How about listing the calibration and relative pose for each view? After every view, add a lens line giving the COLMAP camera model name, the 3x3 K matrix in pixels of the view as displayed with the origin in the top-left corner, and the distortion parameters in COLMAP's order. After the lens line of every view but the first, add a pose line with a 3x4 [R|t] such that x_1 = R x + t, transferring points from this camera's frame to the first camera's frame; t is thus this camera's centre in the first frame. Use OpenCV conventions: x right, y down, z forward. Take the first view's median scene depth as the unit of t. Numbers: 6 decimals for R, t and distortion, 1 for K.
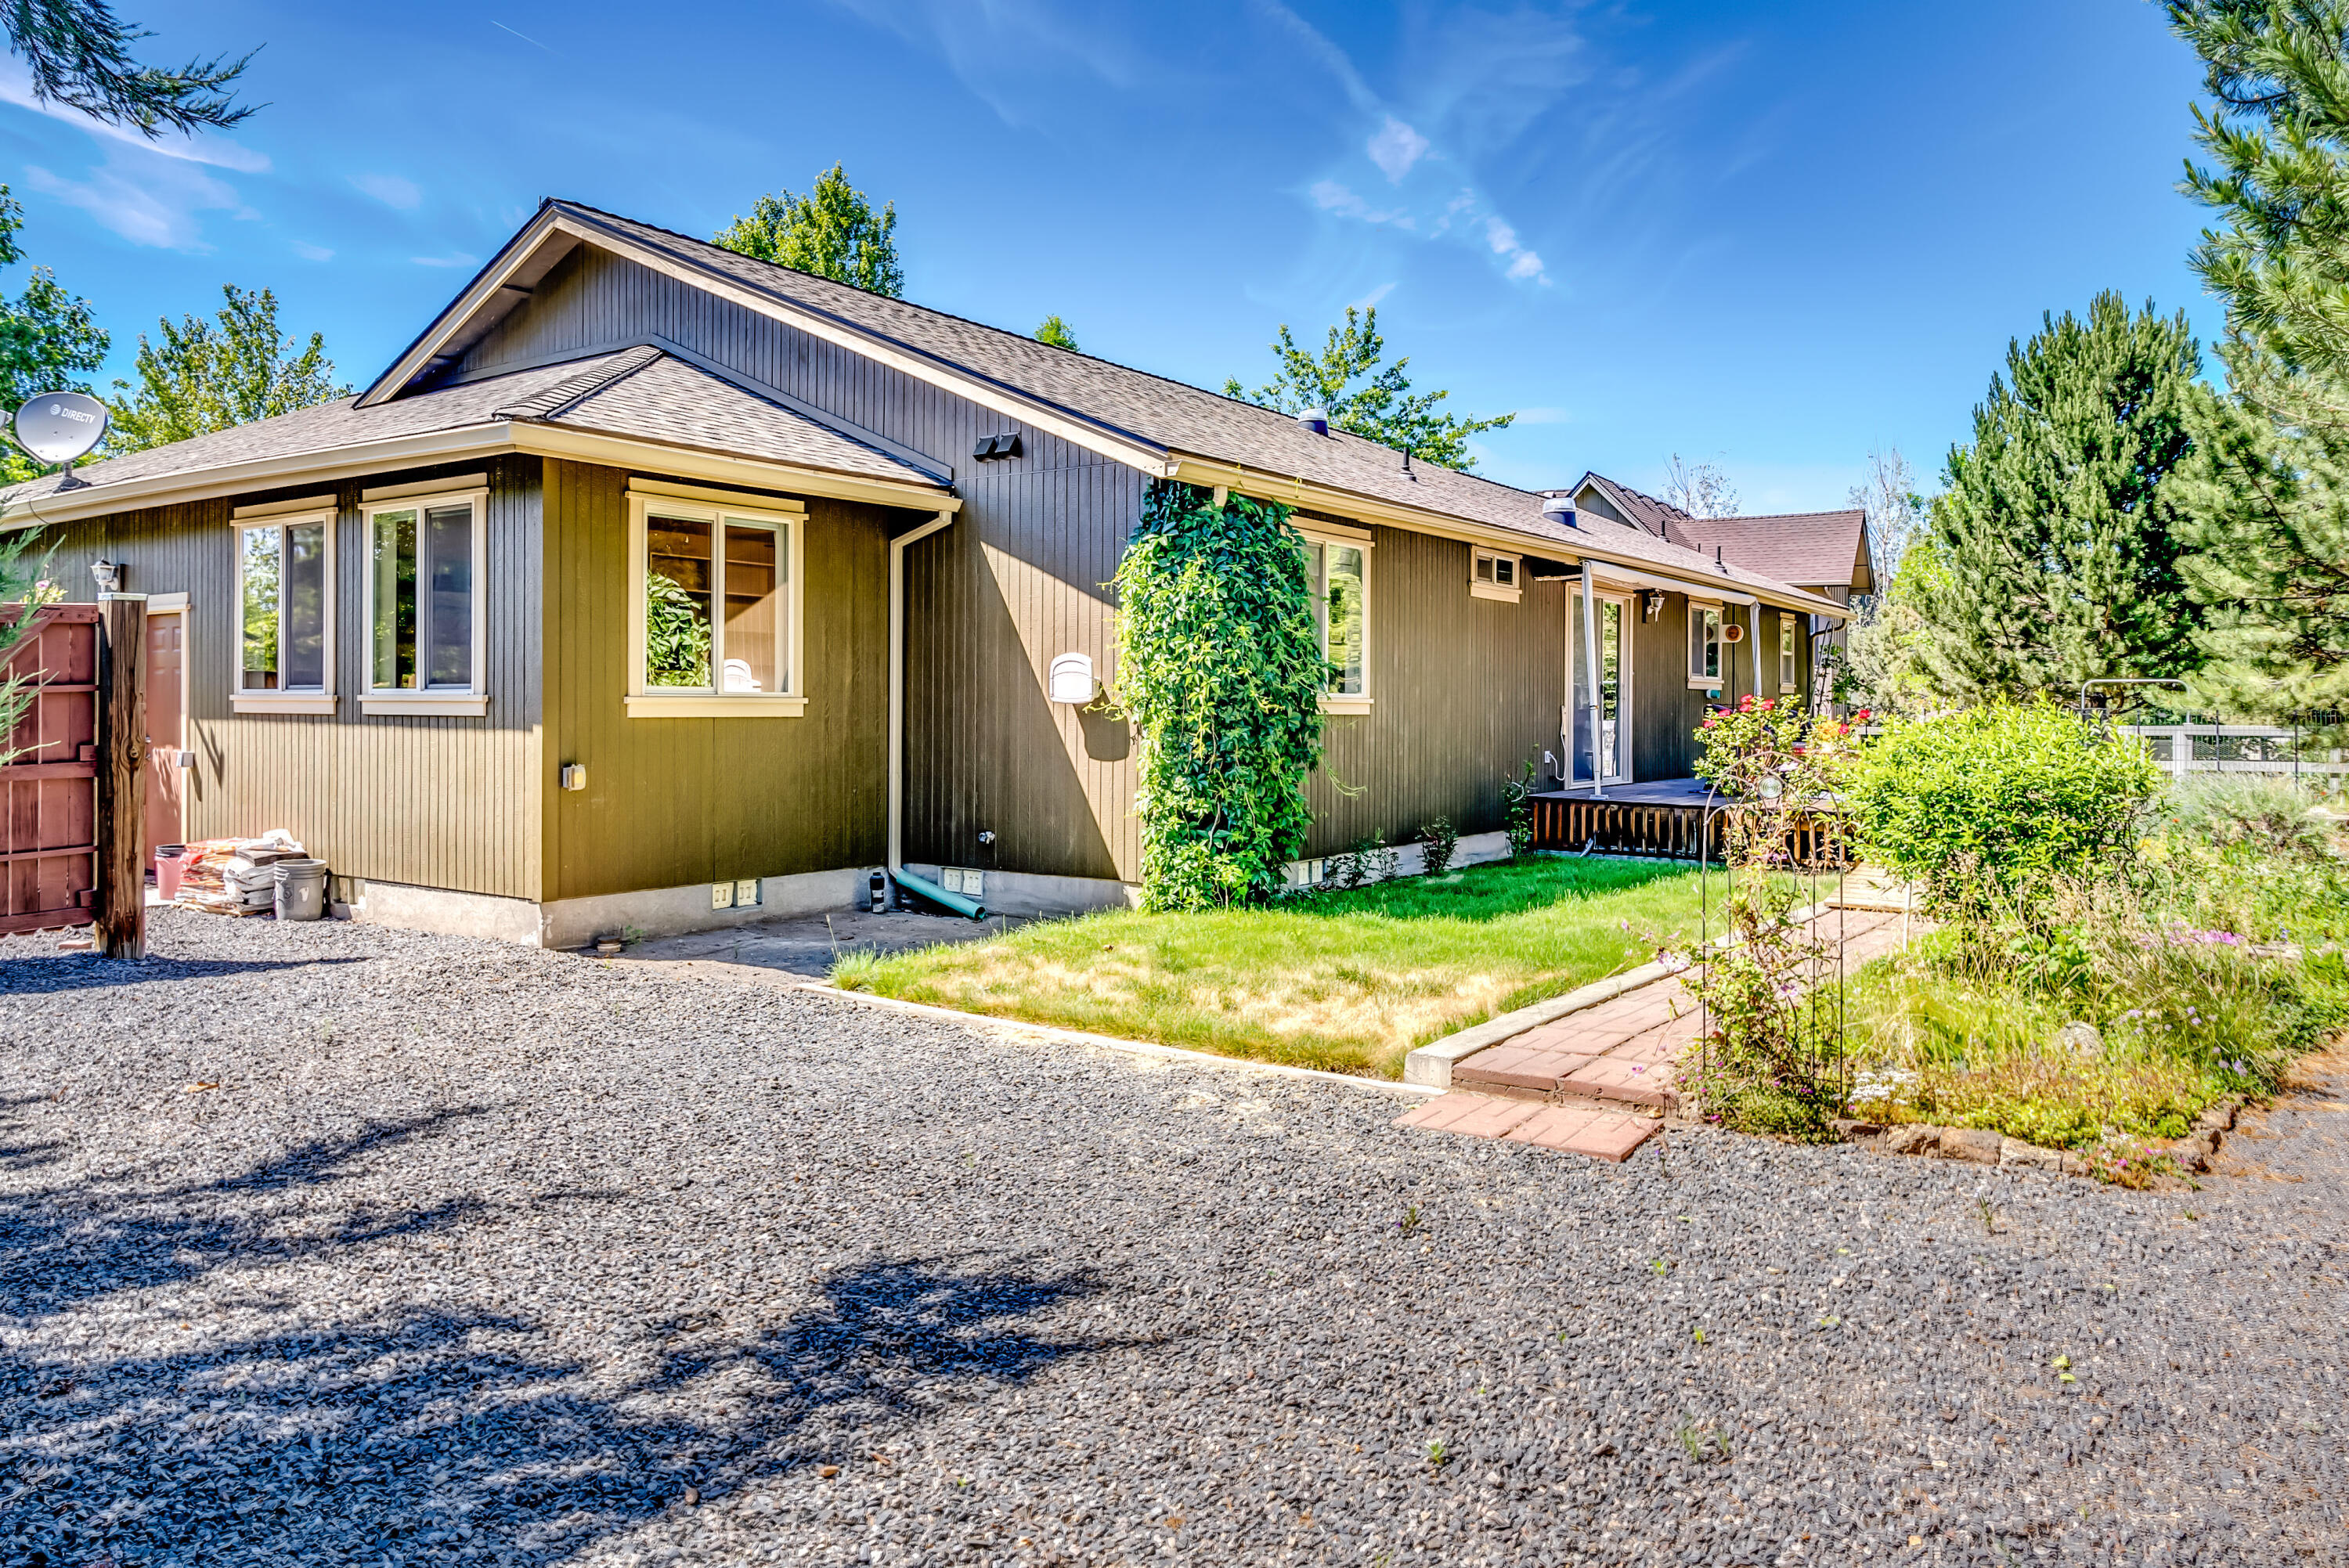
lens RADIAL K [[1612.1, 0, 1165.8], [0, 1612.1, 765.7], [0, 0, 1]] dist [0.008507, -0.004815]
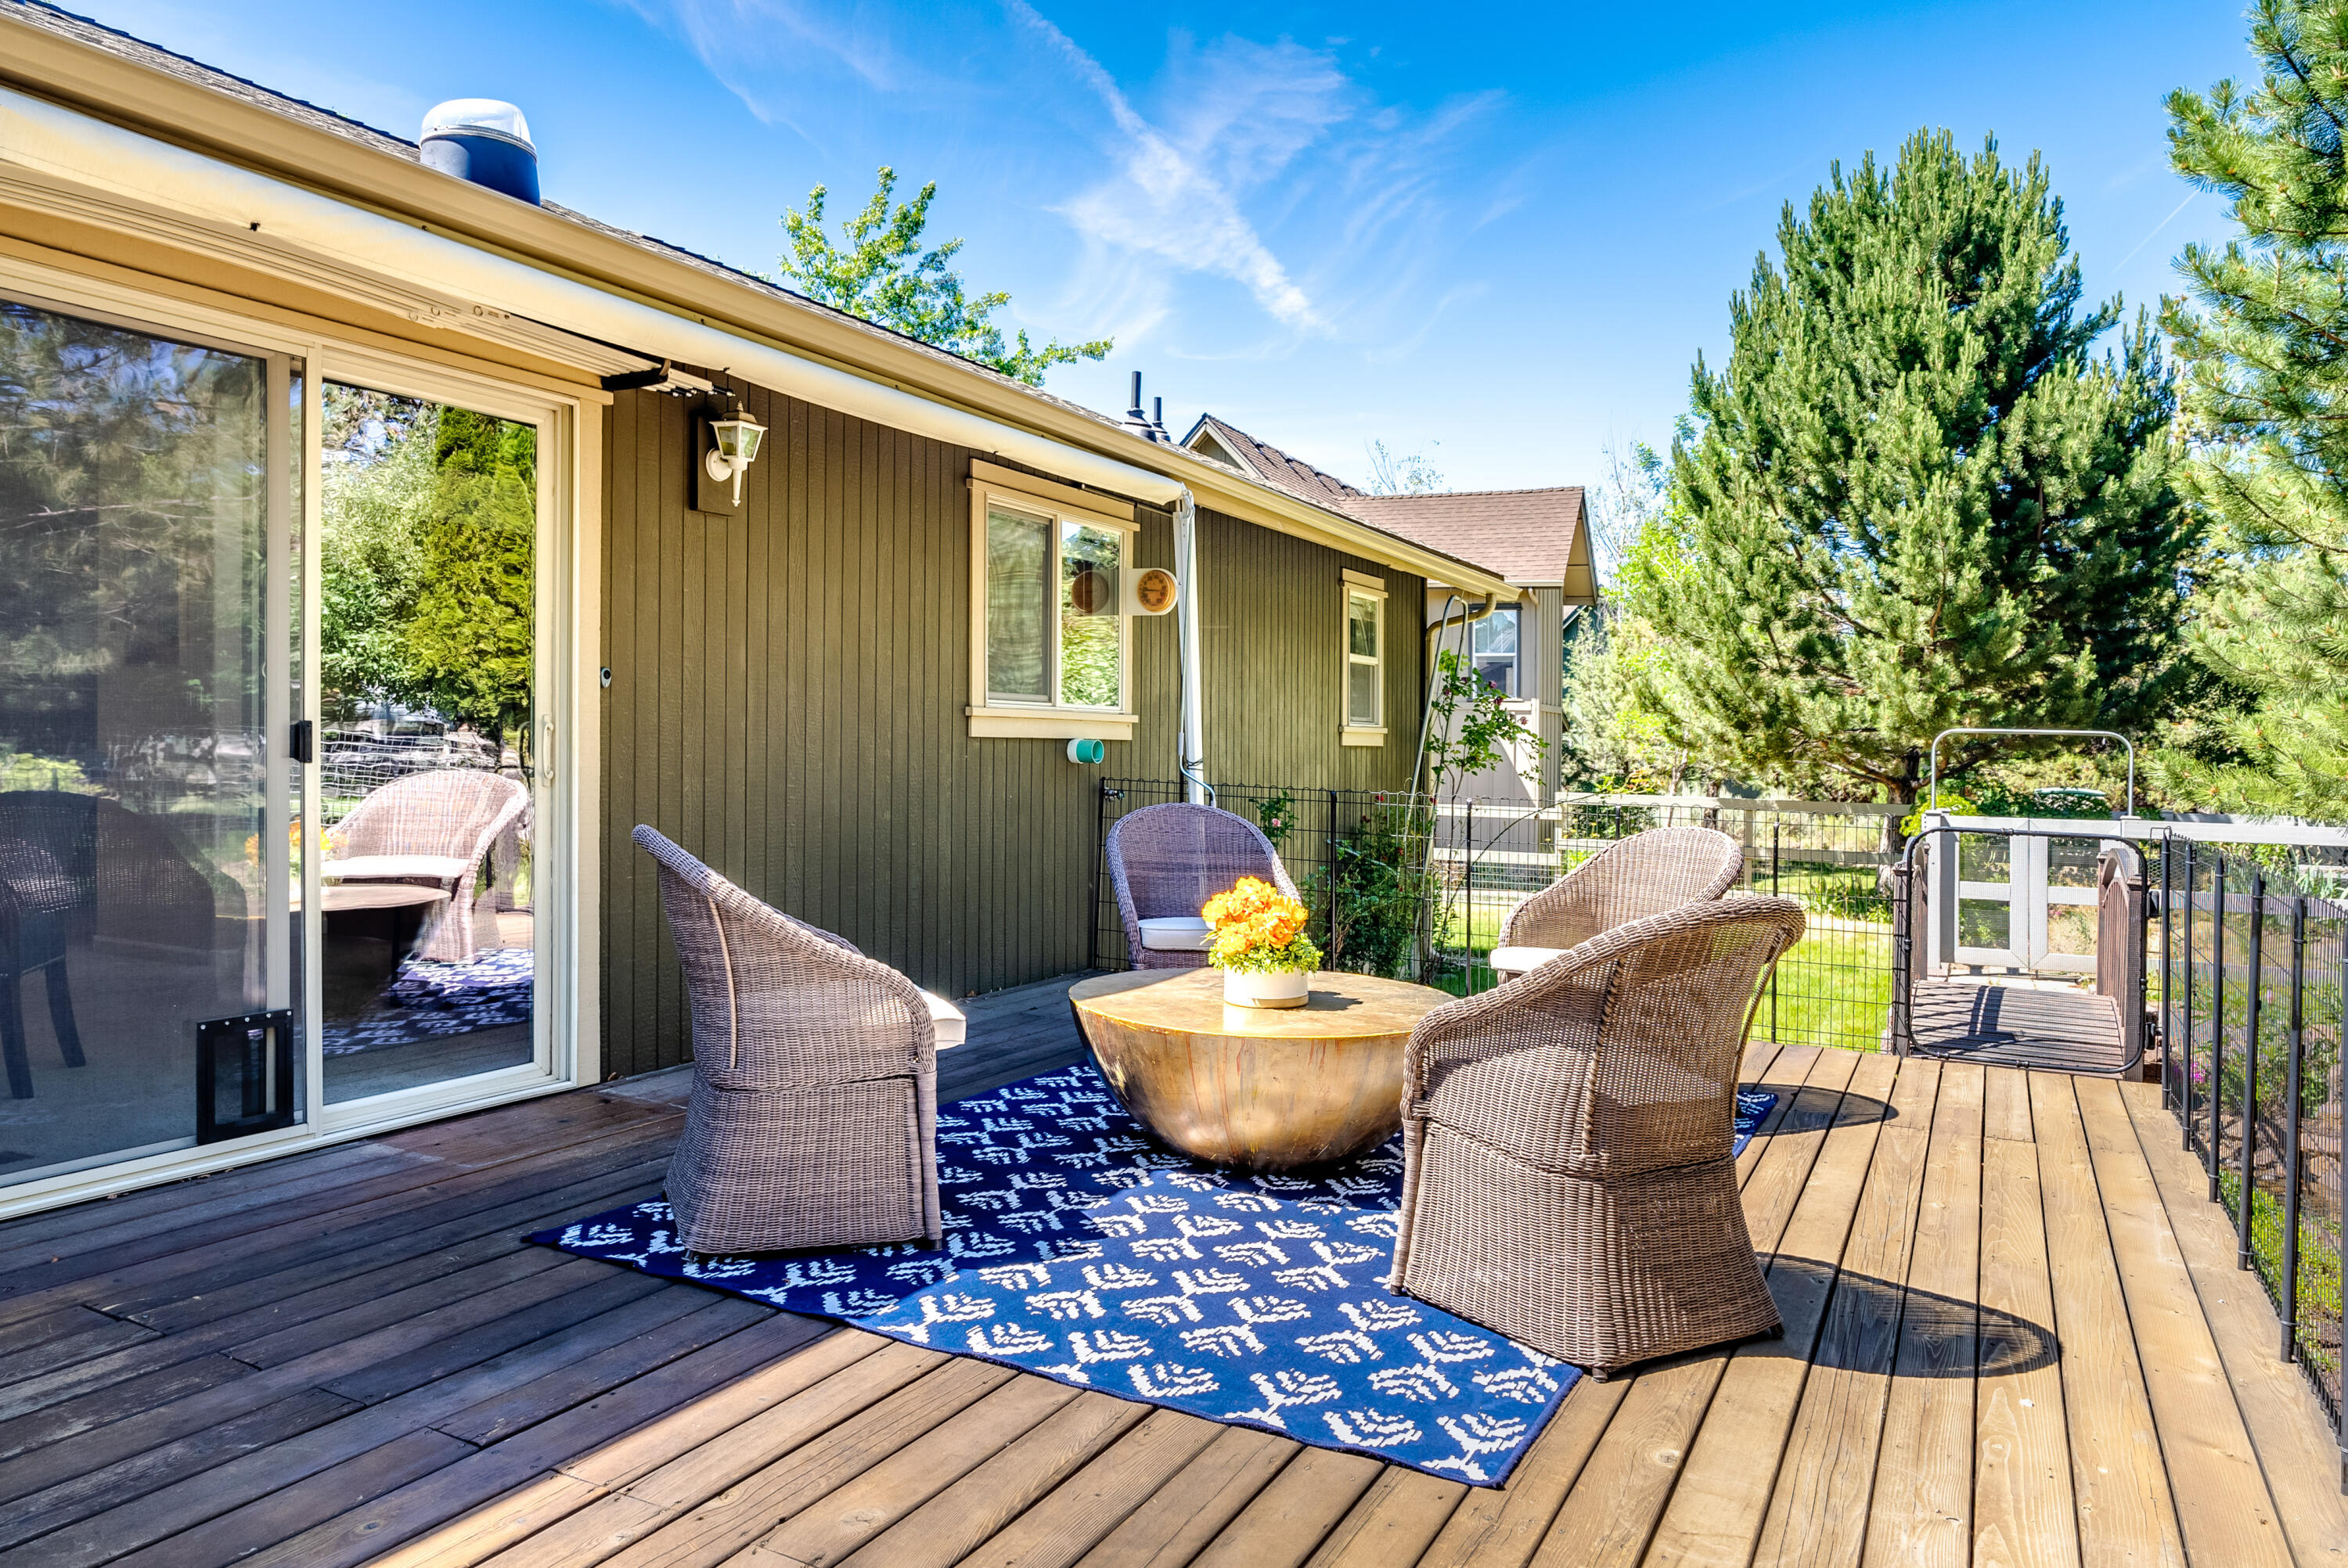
lens RADIAL K [[1611.4, 0, 1164.3], [0, 1611.4, 736.3], [0, 0, 1]] dist [0.008507, -0.004815]
pose [[0.990249, 0.018791, 0.138035, 0.197908], [-0.014054, 0.999281, -0.035214, -0.022981], [-0.138598, 0.032930, 0.989801, 0.413532]]
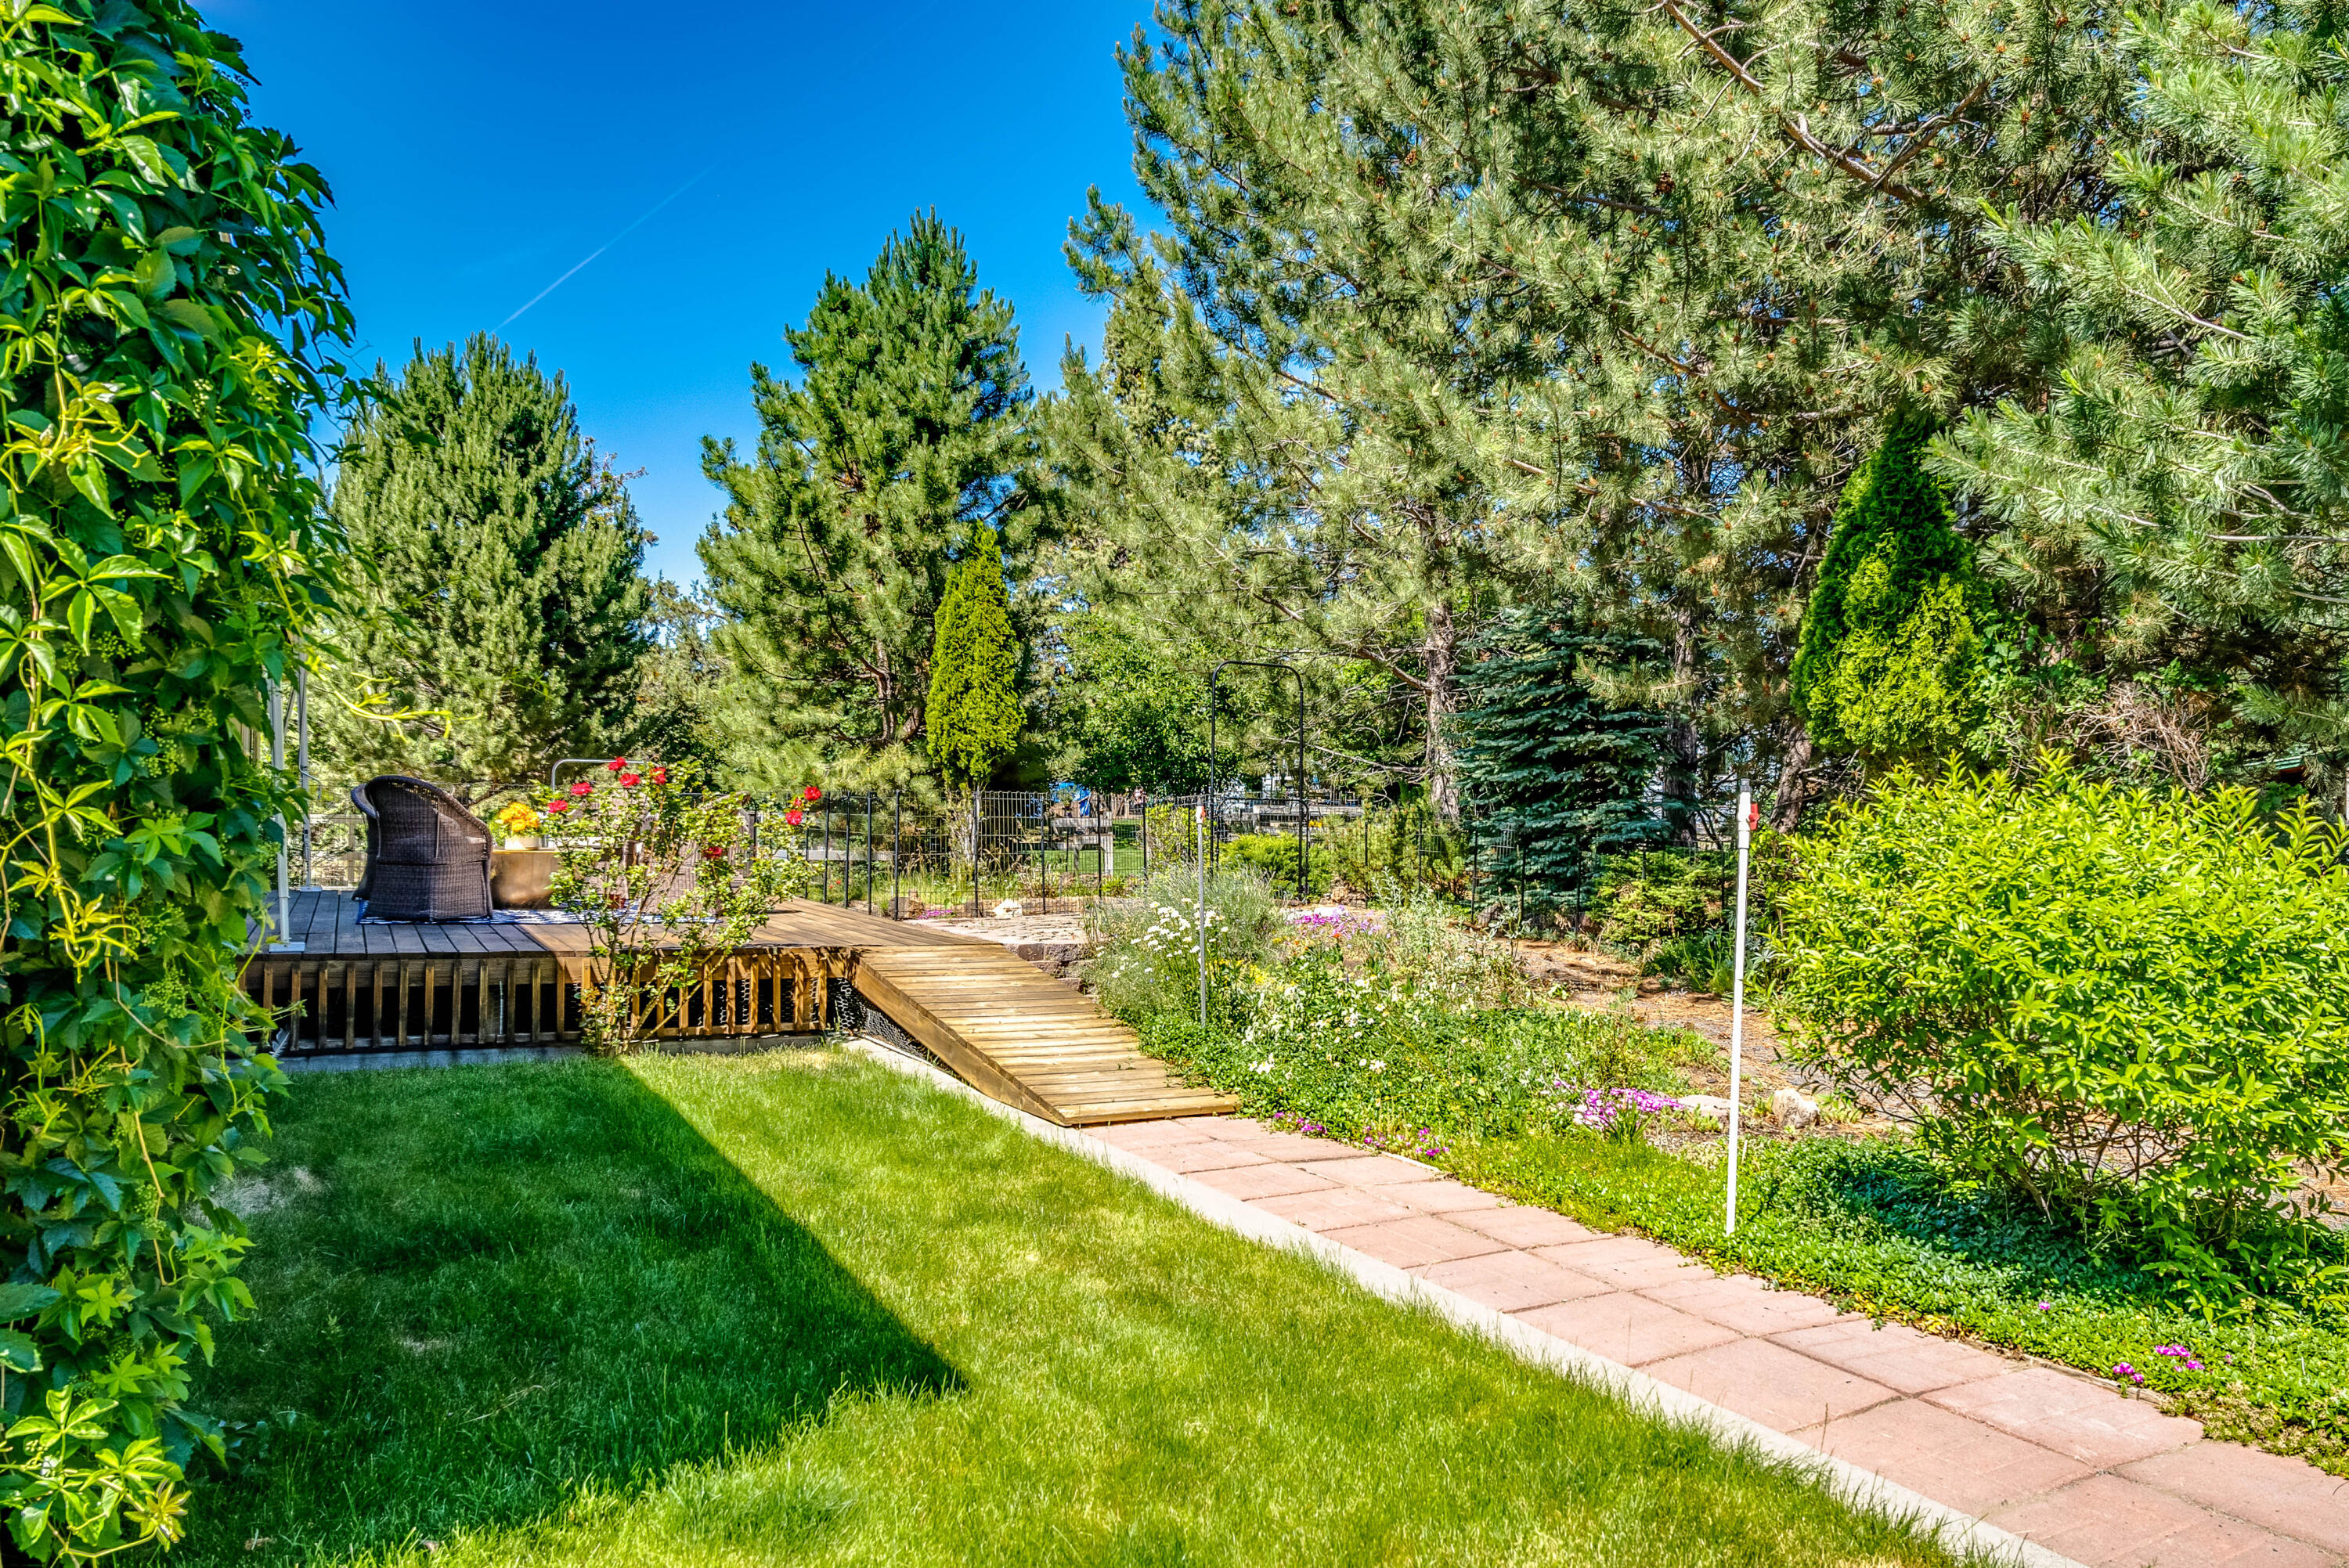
lens RADIAL K [[1612.1, 0, 1165.1], [0, 1612.1, 780.7], [0, 0, 1]] dist [0.008507, -0.004815]
pose [[0.474512, 0.020007, 0.880022, -0.026981], [0.019487, 0.999258, -0.033224, -0.005514], [-0.880033, 0.032914, 0.473770, 0.247040]]
